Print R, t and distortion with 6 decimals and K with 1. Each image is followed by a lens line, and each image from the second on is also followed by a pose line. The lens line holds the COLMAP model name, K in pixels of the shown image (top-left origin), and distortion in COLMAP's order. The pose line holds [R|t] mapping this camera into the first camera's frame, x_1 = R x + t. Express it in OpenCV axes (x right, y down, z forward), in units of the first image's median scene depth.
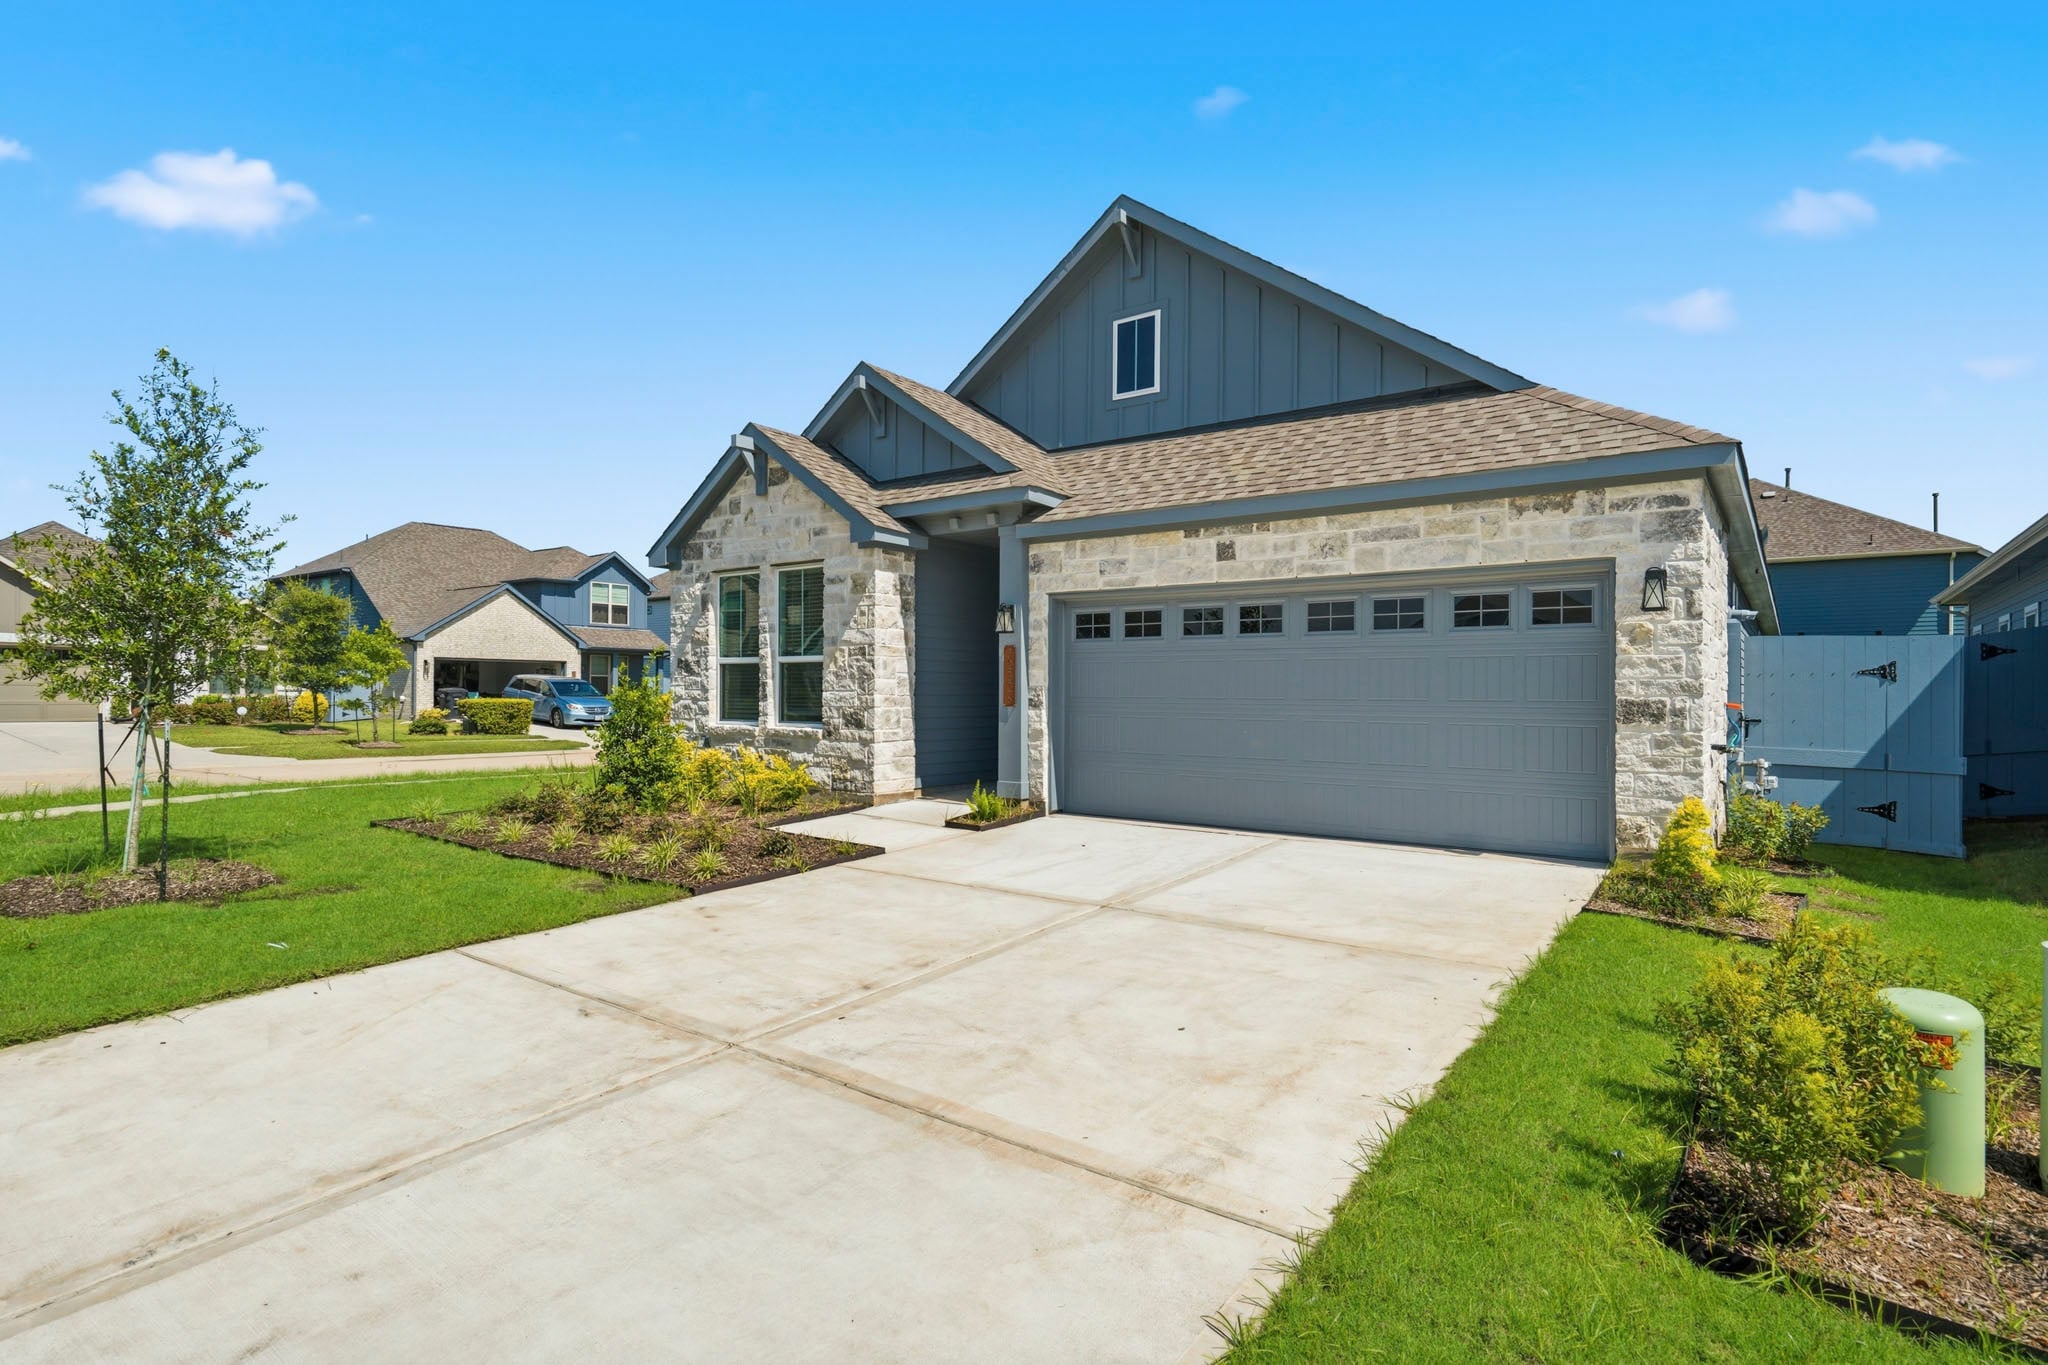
lens RADIAL K [[1019.6, 0, 1032.9], [0, 1019.6, 686.0], [0, 0, 1]] dist [0.004518, 0.000135]
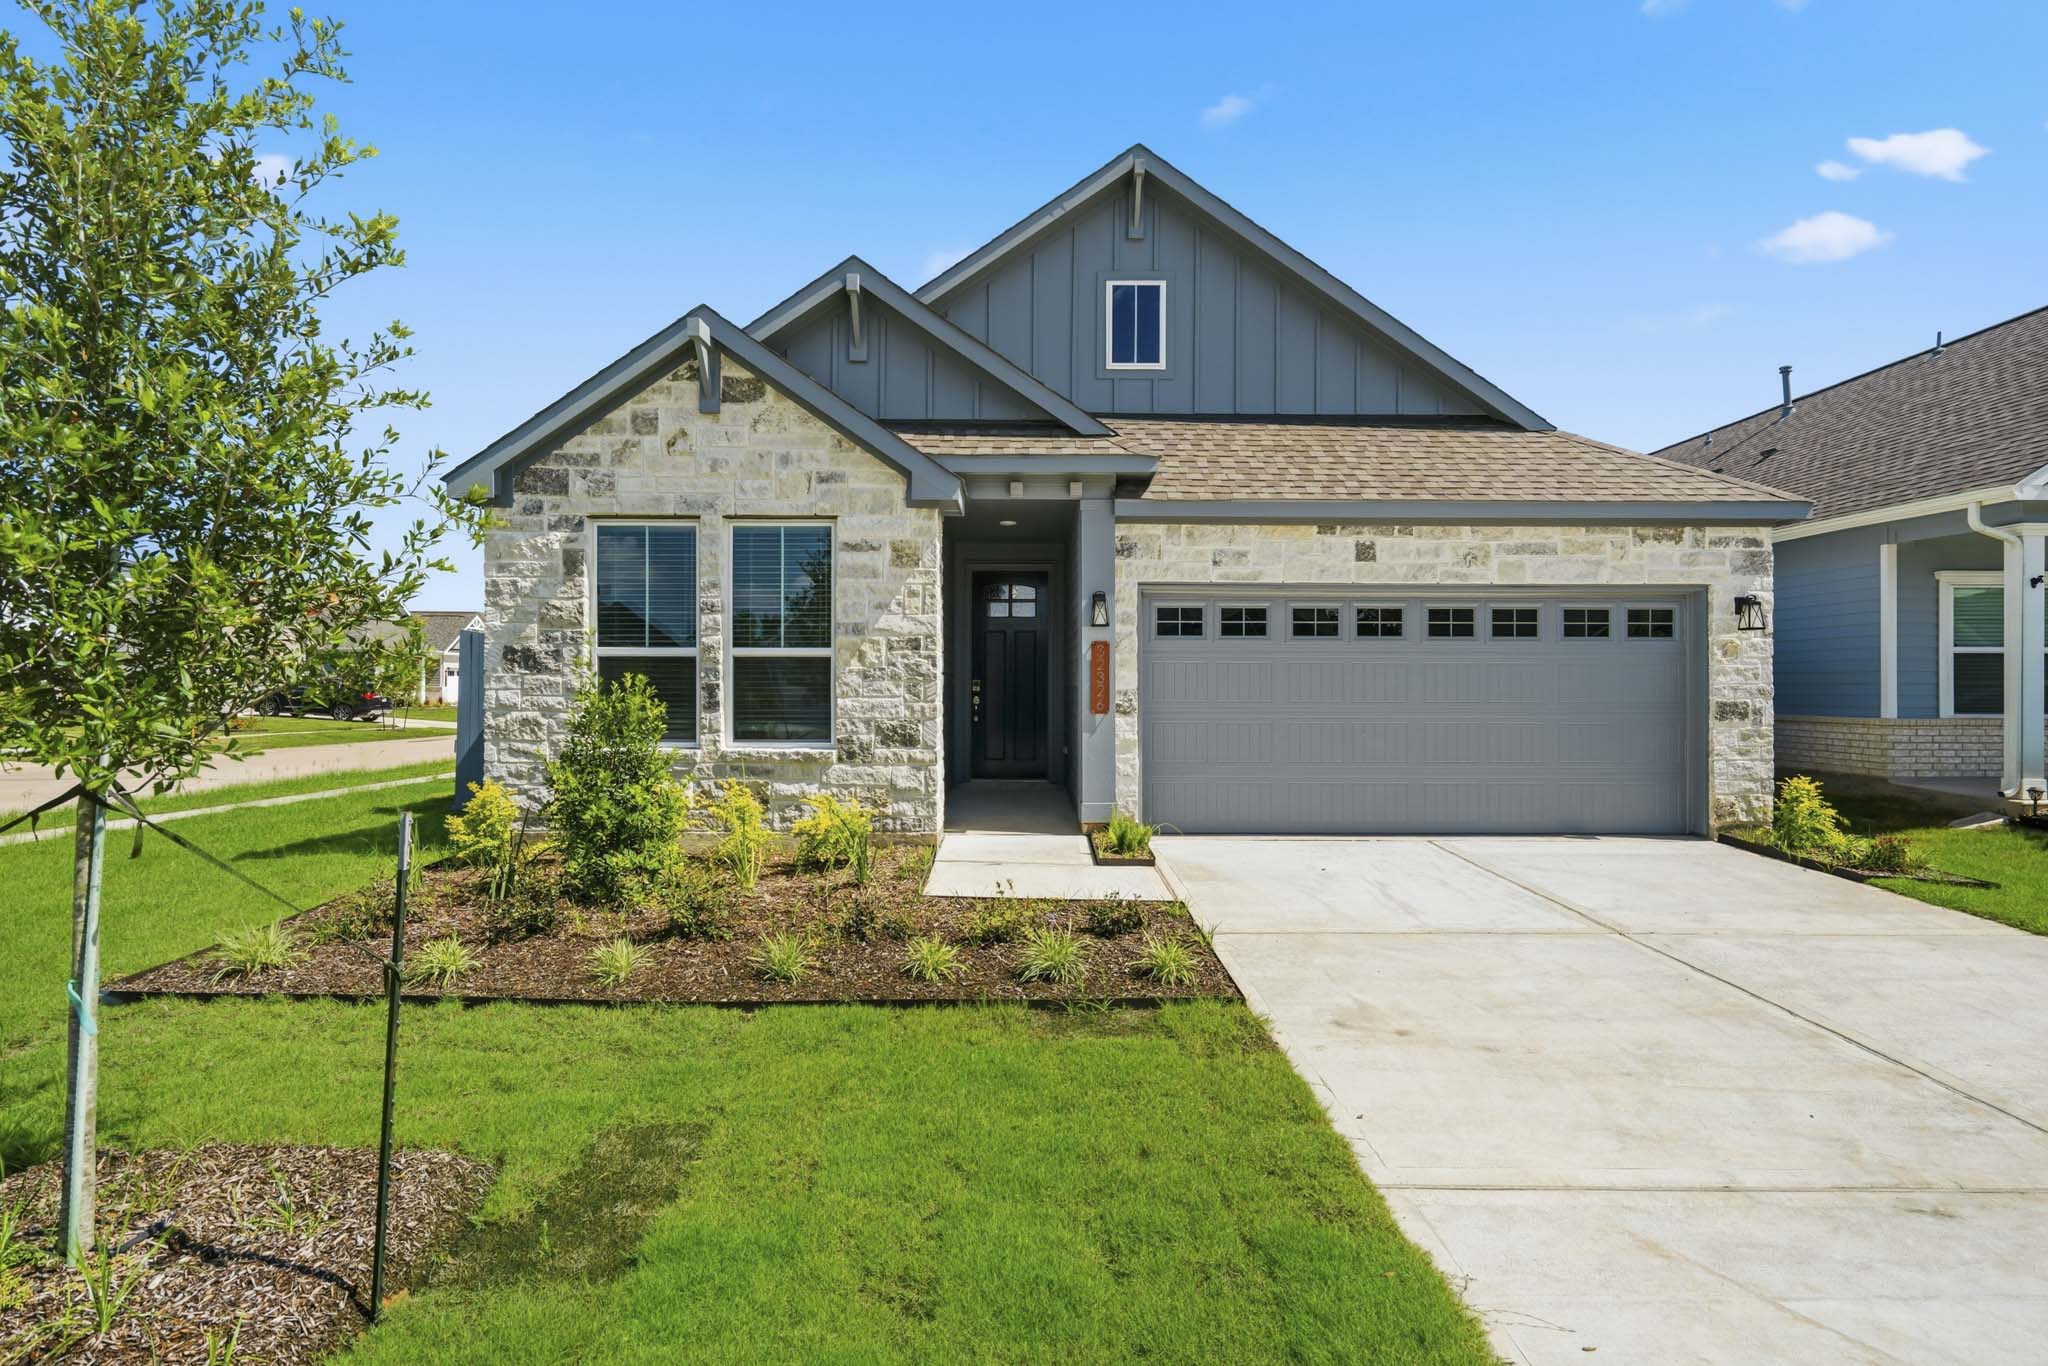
lens RADIAL K [[1035.8, 0, 1041.6], [0, 1035.8, 682.7], [0, 0, 1]] dist [0.004690, 0.000609]
pose [[0.800016, -0.000225, 0.599979, -0.572072], [-0.001089, 0.999998, 0.001827, -0.007196], [-0.599978, -0.002115, 0.800014, 0.342984]]
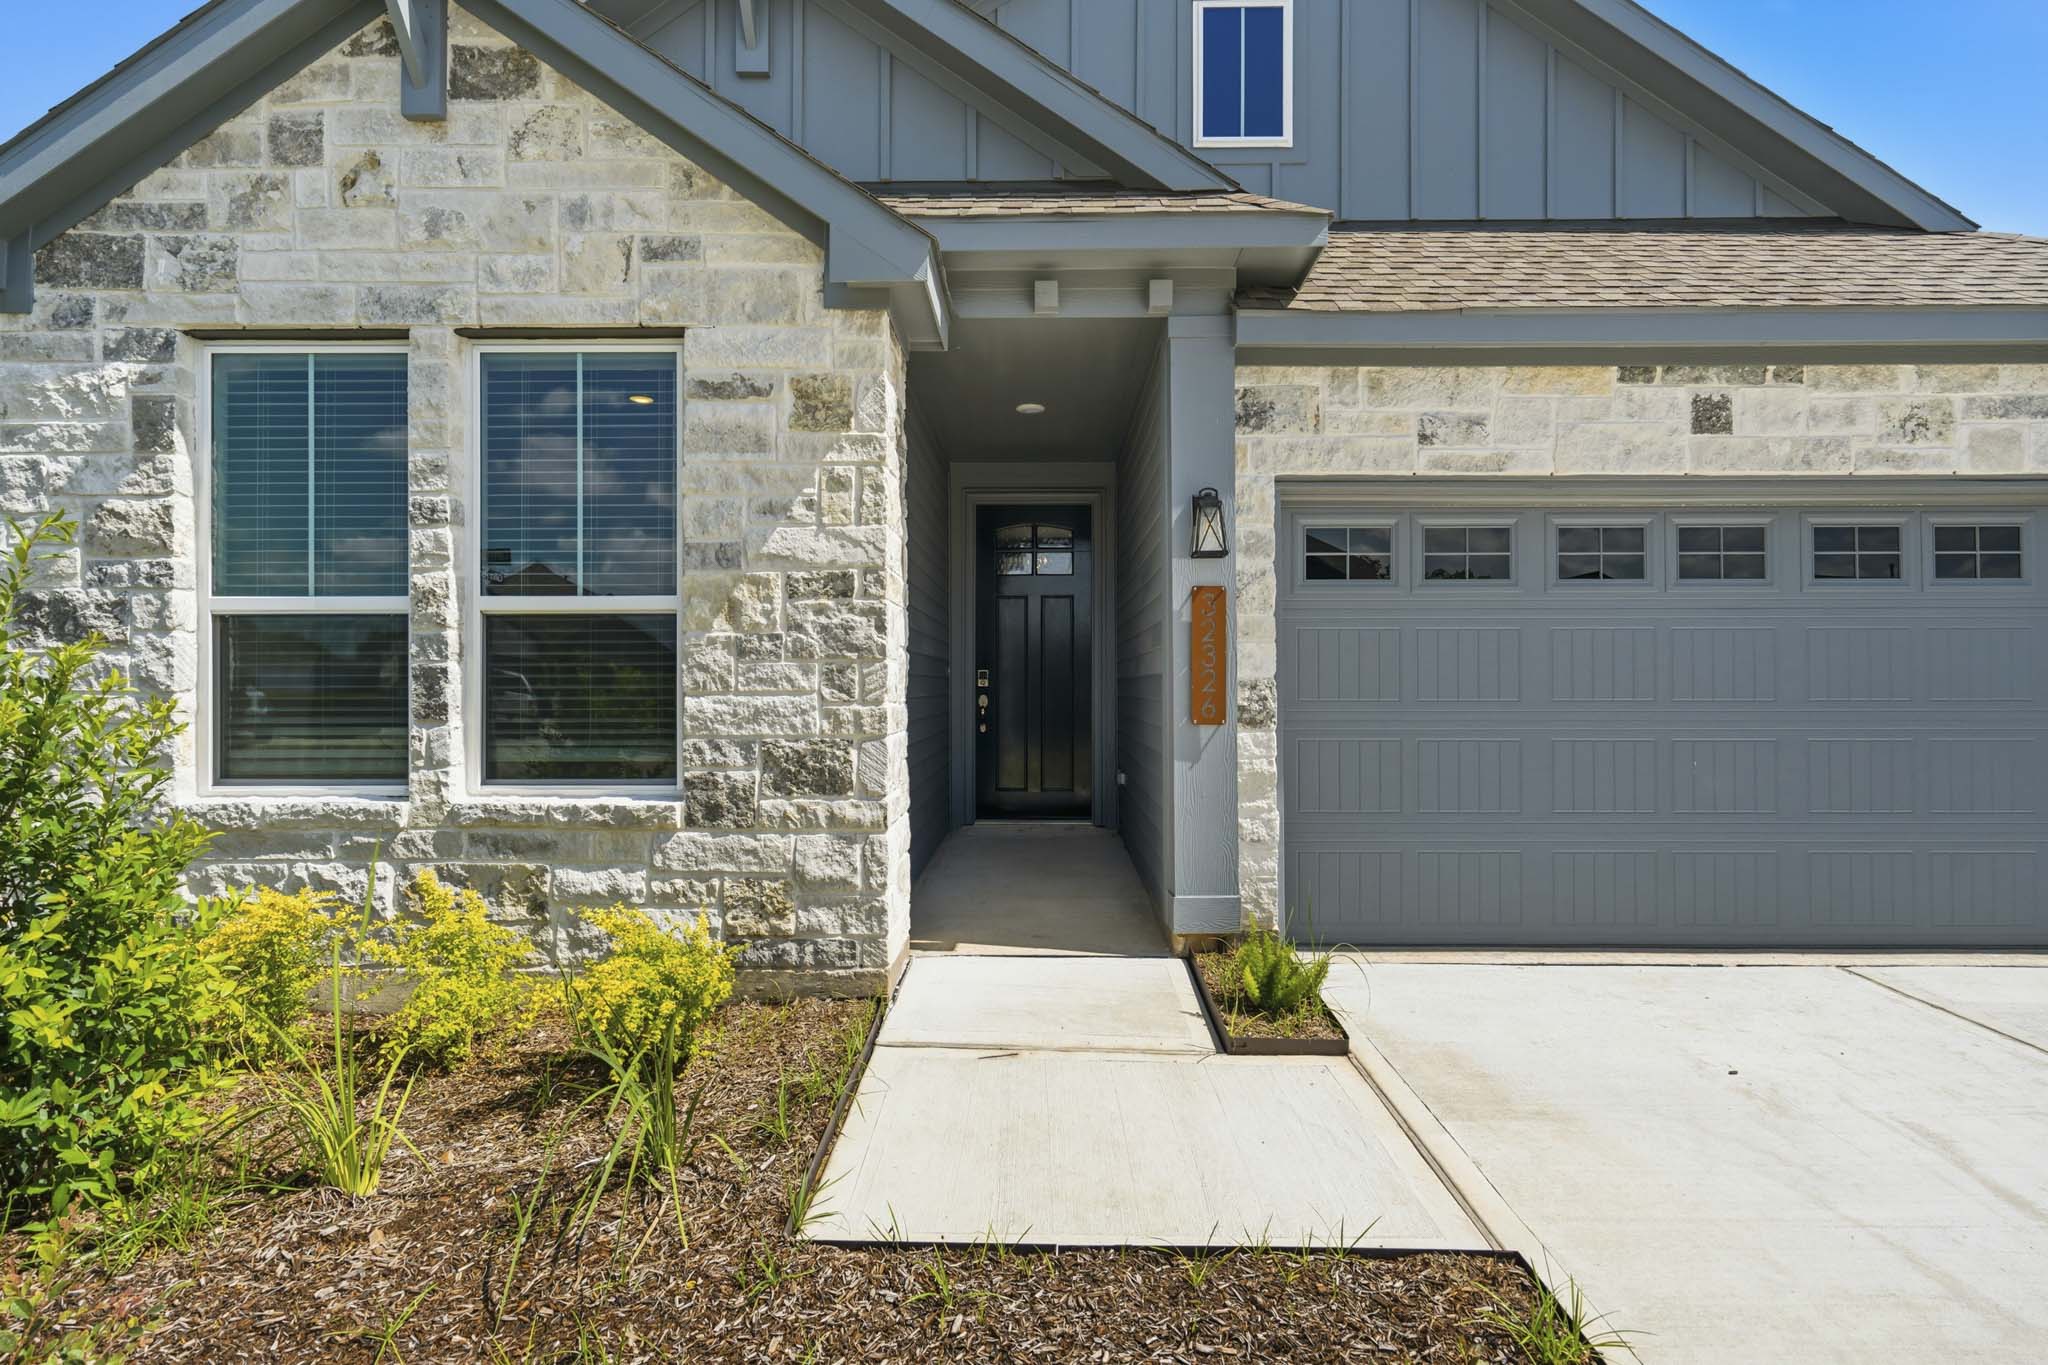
lens RADIAL K [[1035.8, 0, 1041.6], [0, 1035.8, 682.2], [0, 0, 1]] dist [0.004690, 0.000609]
pose [[0.812271, -0.000600, 0.583280, -0.339520], [0.002416, 0.999994, -0.002336, 0.002229], [-0.583276, 0.003306, 0.812268, 0.676236]]
